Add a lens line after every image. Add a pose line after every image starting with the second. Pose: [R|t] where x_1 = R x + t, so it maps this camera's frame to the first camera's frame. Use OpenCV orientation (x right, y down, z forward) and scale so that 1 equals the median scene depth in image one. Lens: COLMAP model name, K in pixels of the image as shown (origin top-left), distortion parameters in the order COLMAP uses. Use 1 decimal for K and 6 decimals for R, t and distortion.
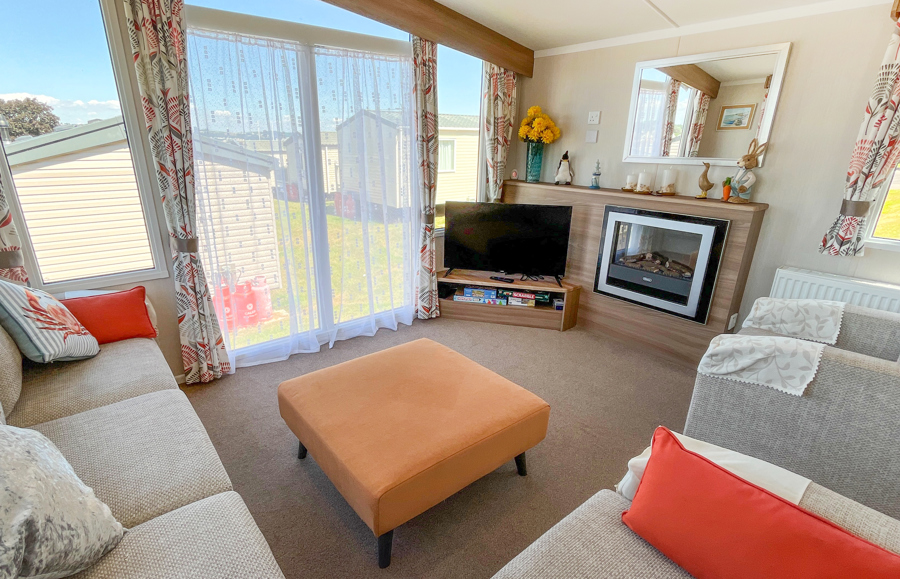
lens RADIAL K [[455.9, 0, 431.2], [0, 455.9, 292.6], [0, 0, 1]] dist [0.033354, -0.000261]
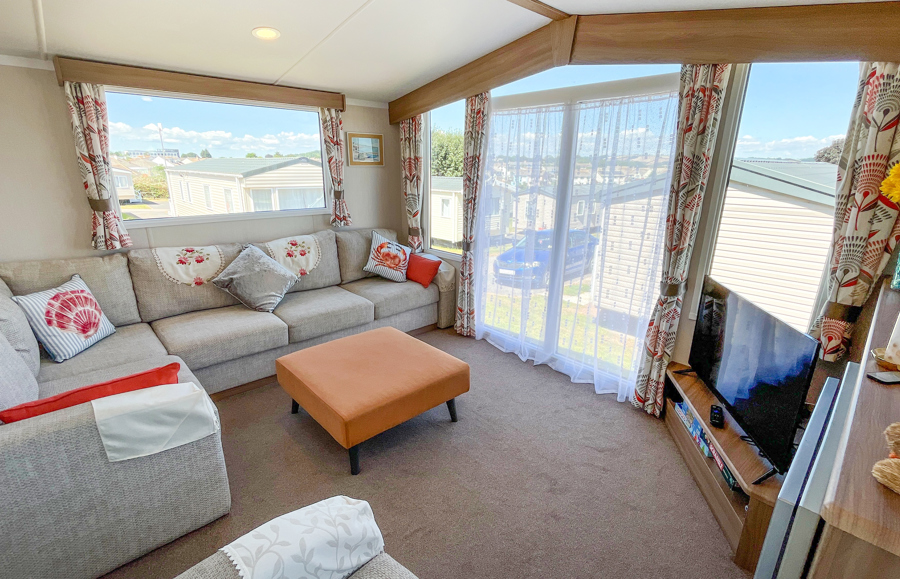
lens RADIAL K [[421.4, 0, 472.7], [0, 421.4, 304.4], [0, 0, 1]] dist [0.000852, -0.000178]
pose [[0.090929, 0.296965, -0.950549, 0.679471], [-0.338509, 0.906885, 0.250942, -0.215708], [0.936559, 0.298952, 0.182987, 0.589214]]
